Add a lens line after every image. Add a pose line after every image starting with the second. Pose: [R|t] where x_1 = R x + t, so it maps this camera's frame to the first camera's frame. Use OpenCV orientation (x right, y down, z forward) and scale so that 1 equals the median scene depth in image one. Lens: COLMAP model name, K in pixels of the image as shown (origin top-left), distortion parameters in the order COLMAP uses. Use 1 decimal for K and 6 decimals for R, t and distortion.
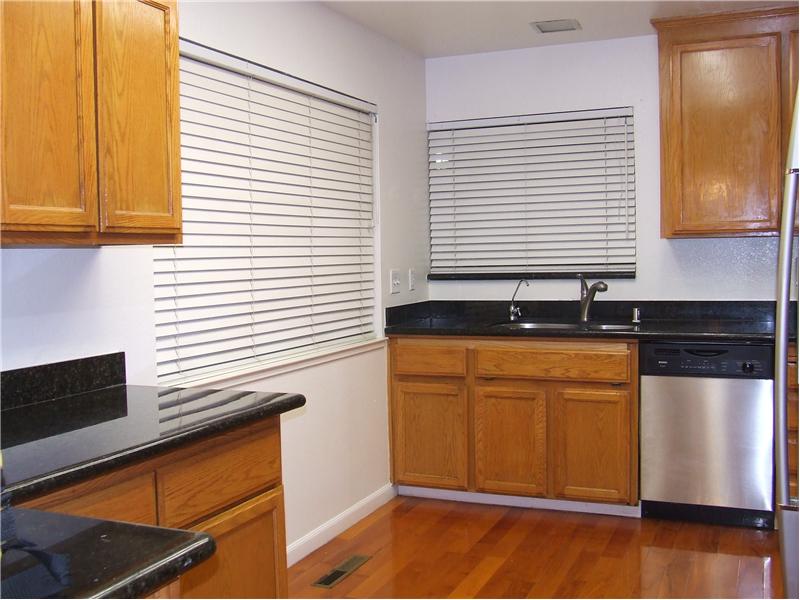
lens RADIAL K [[860.0, 0, 400.0], [0, 860.0, 300.5], [0, 0, 1]] dist [-0.098145, 0.000000]
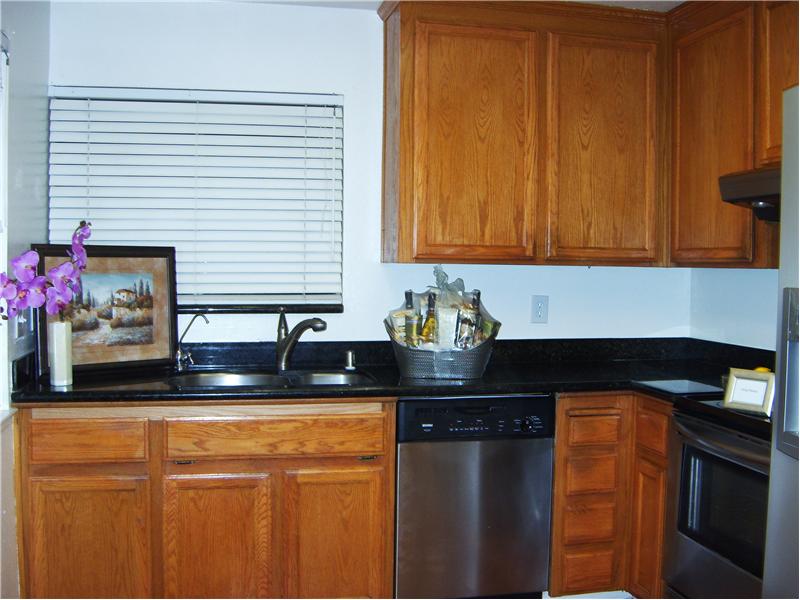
lens RADIAL K [[860.0, 0, 399.3], [0, 860.0, 299.8], [0, 0, 1]] dist [-0.098145, 0.000000]
pose [[0.821706, 0.002630, 0.569906, -0.139425], [0.007284, 0.999859, -0.015116, -0.026392], [-0.569865, 0.016572, 0.821571, 0.334495]]
